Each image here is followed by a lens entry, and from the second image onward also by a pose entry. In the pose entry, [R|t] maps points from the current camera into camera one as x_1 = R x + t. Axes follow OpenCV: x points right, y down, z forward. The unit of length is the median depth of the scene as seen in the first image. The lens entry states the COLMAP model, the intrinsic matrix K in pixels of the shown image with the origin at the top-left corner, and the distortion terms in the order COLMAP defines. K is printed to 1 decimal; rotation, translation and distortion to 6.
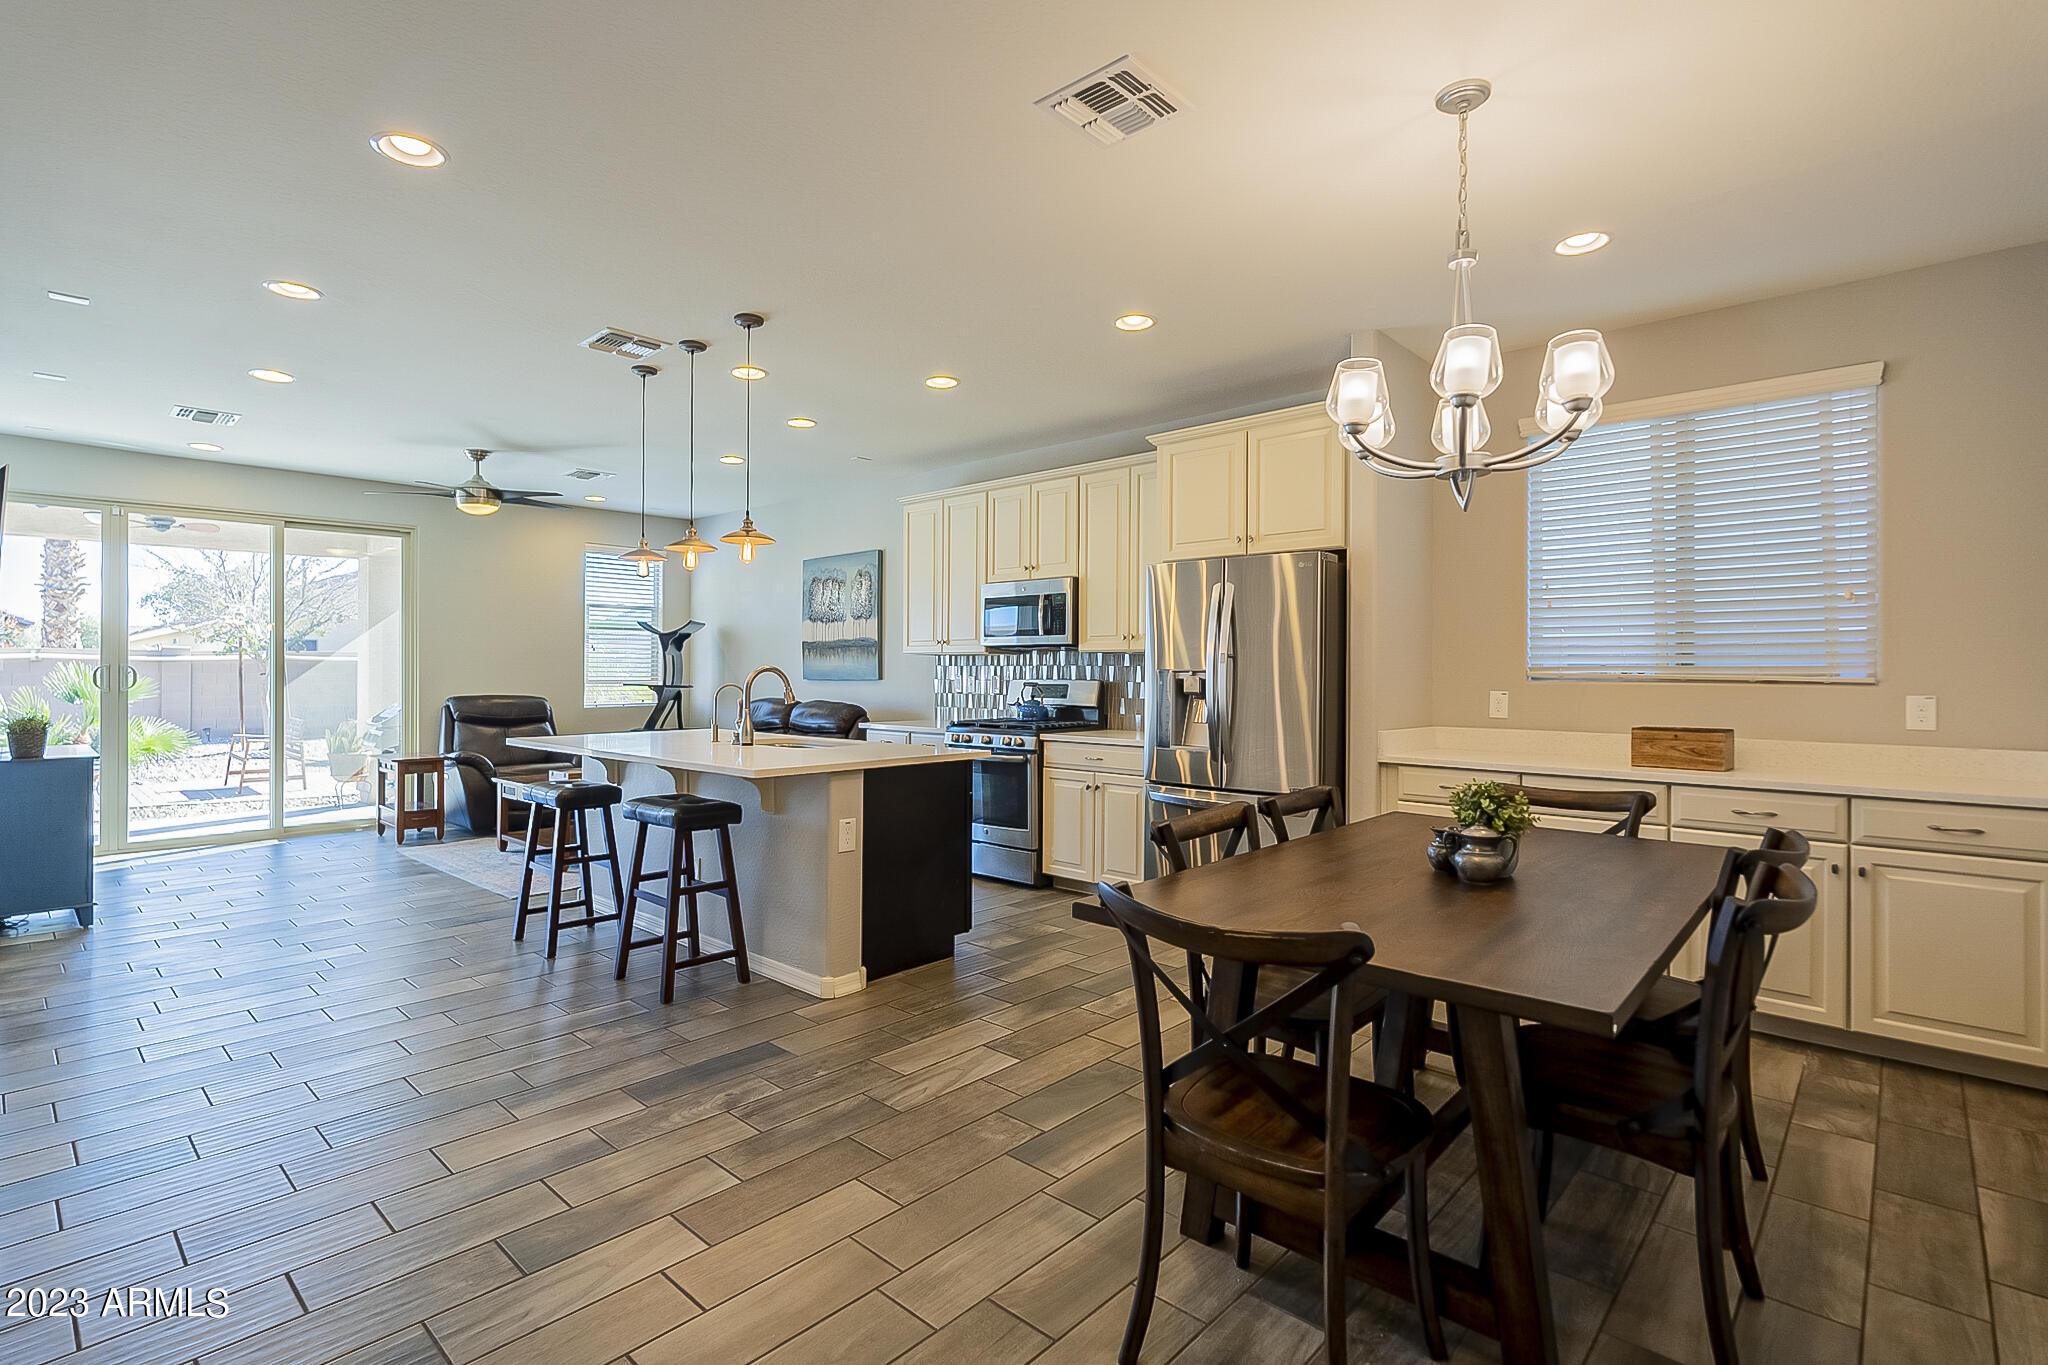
lens RADIAL K [[977.5, 0, 1023.5], [0, 977.5, 694.5], [0, 0, 1]] dist [0.003440, 0.000683]
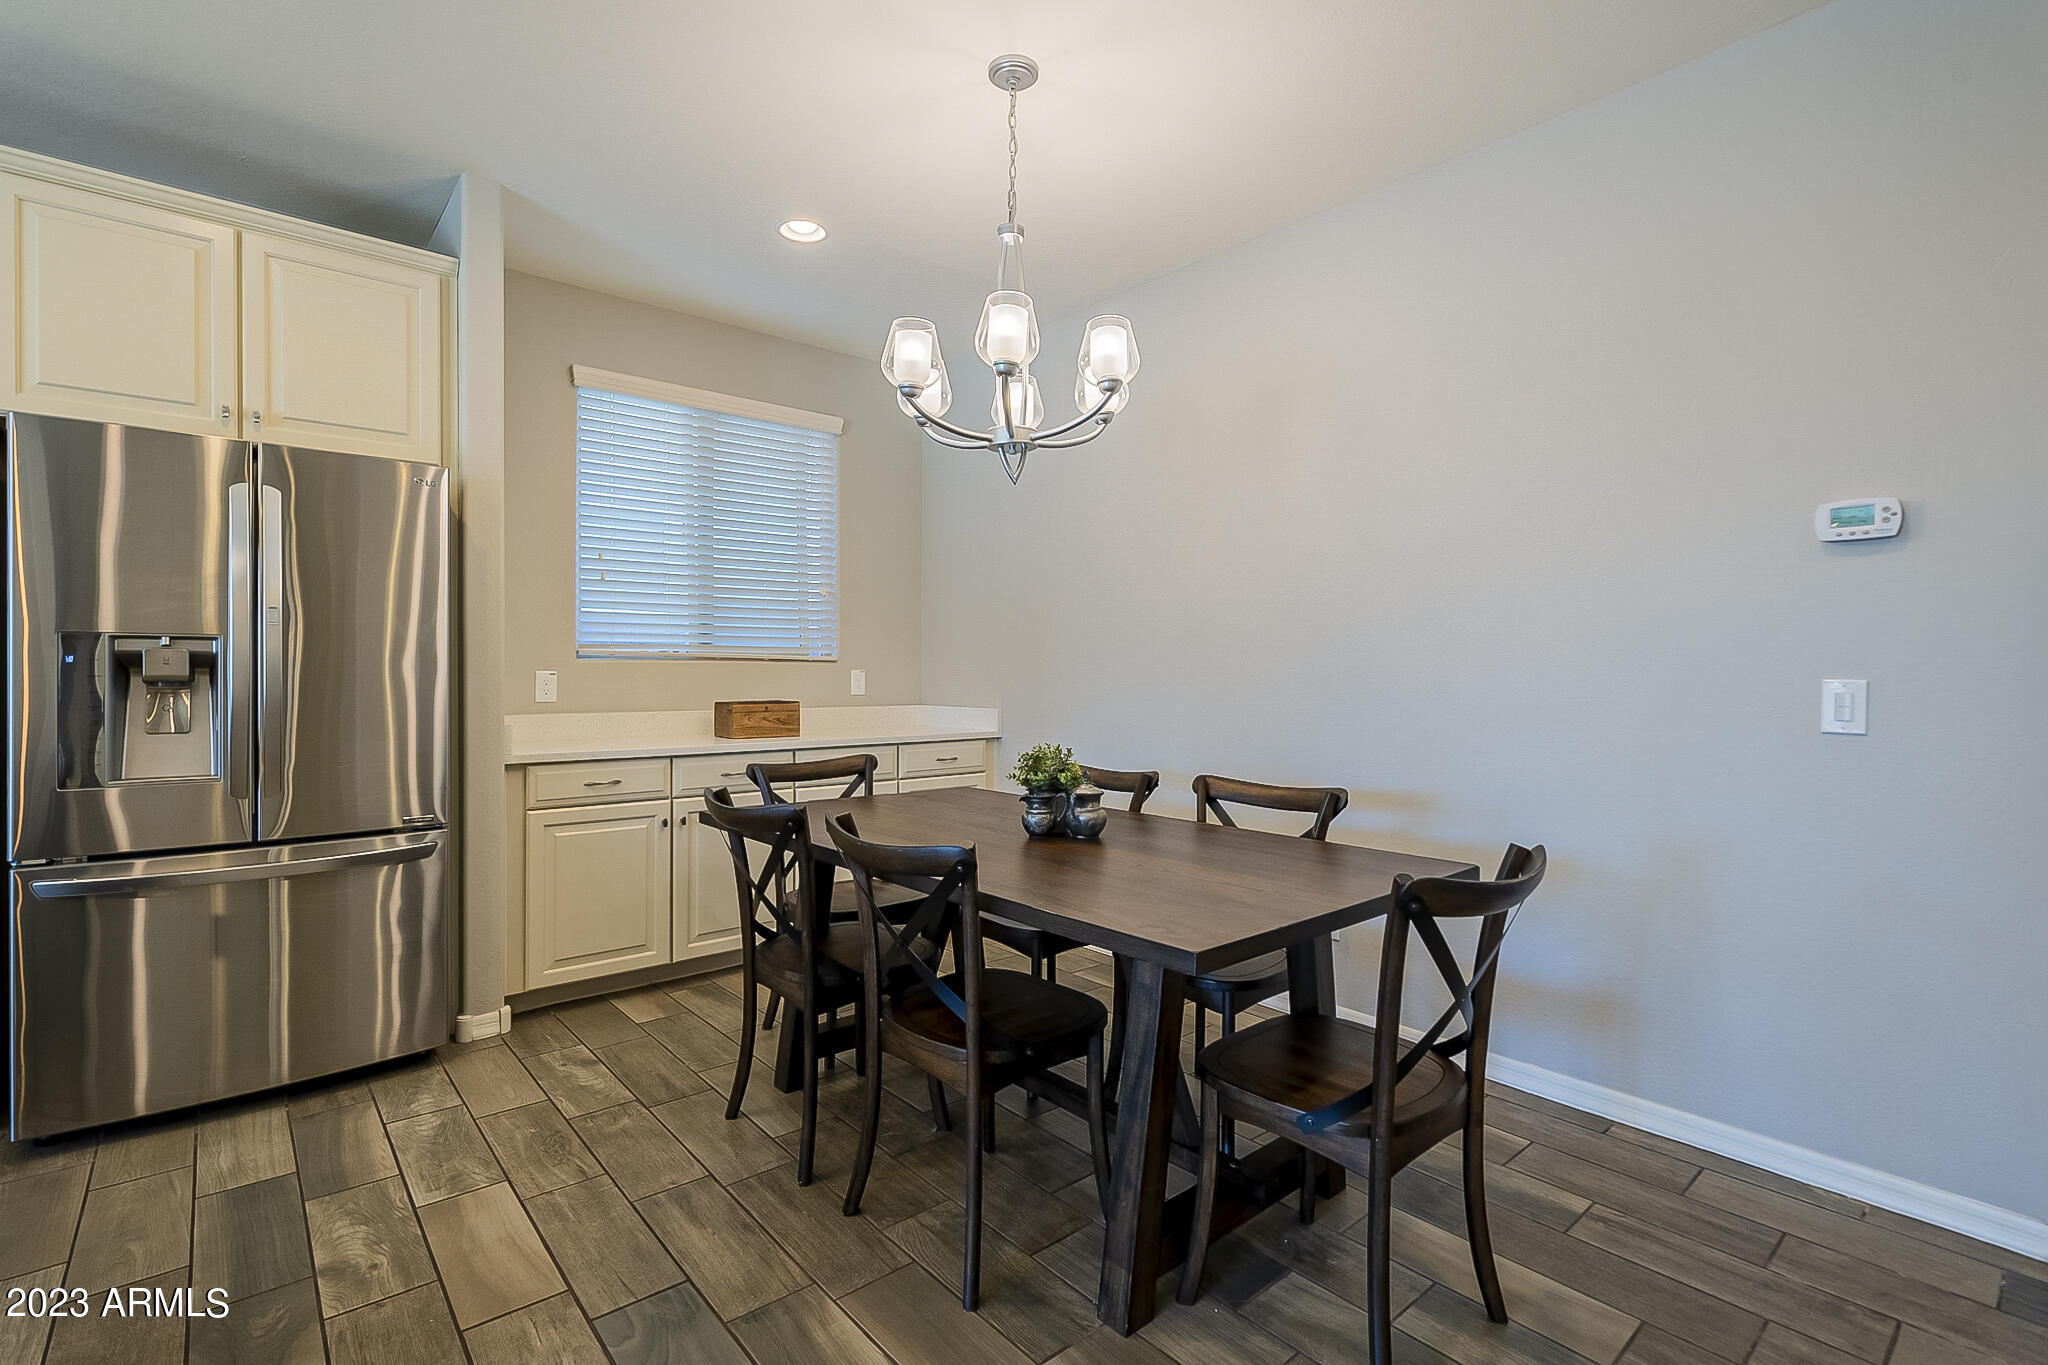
lens RADIAL K [[942.1, 0, 1024.0], [0, 942.1, 682.5], [0, 0, 1]] dist [-0.001958, -0.000671]
pose [[0.126465, -0.016927, 0.991827, -0.309162], [0.019206, 0.999709, 0.014613, 0.003501], [-0.991785, 0.017201, 0.126753, 0.513715]]
